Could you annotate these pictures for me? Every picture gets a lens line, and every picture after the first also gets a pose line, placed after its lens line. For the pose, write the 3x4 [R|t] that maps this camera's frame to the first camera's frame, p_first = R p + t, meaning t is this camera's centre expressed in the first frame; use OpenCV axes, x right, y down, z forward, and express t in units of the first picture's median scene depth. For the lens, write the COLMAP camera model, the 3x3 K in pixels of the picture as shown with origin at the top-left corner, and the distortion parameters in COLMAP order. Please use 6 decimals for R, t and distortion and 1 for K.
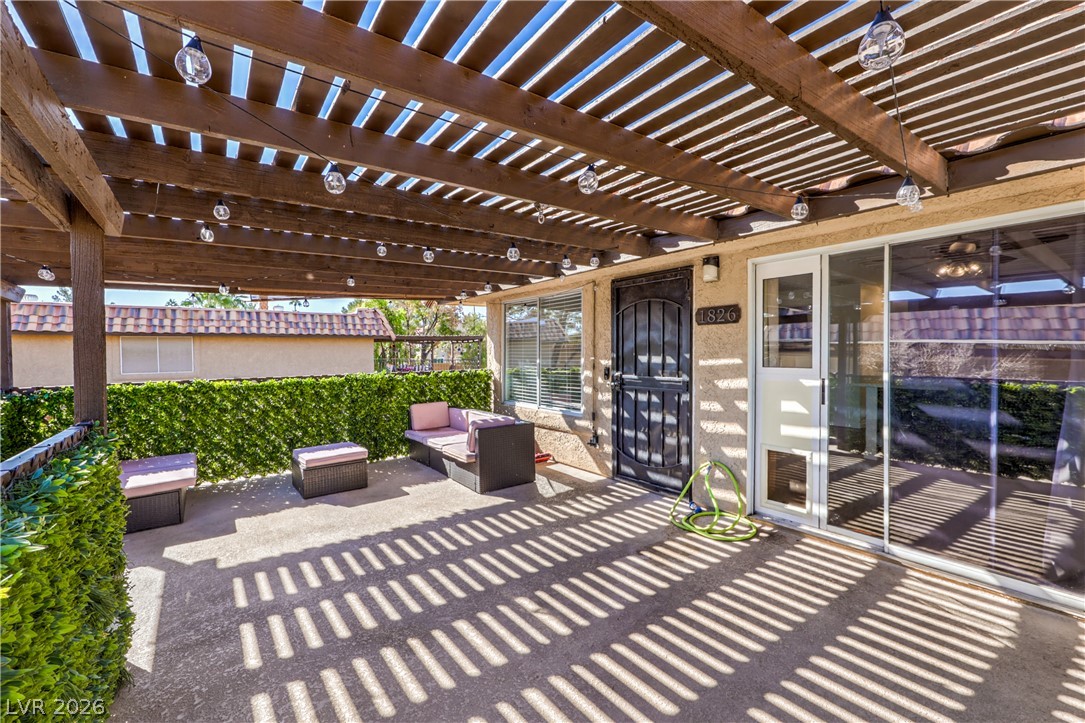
lens RADIAL K [[455.9, 0, 542.5], [0, 455.9, 361.5], [0, 0, 1]] dist [-0.000160, -0.000109]
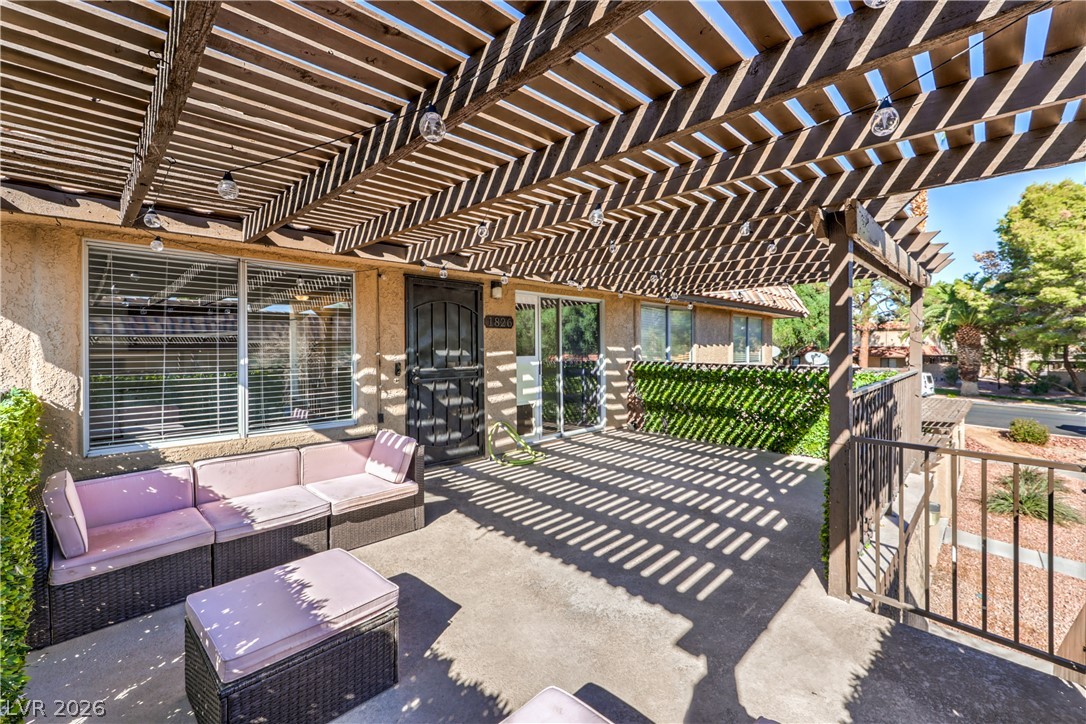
lens RADIAL K [[452.3, 0, 575.8], [0, 452.3, 346.1], [0, 0, 1]] dist [0.001279, 0.000108]
pose [[-0.180586, 0.010657, 0.983502, -1.073889], [0.030168, 0.999531, -0.005291, -0.007430], [-0.983097, 0.028715, -0.180822, 0.993985]]
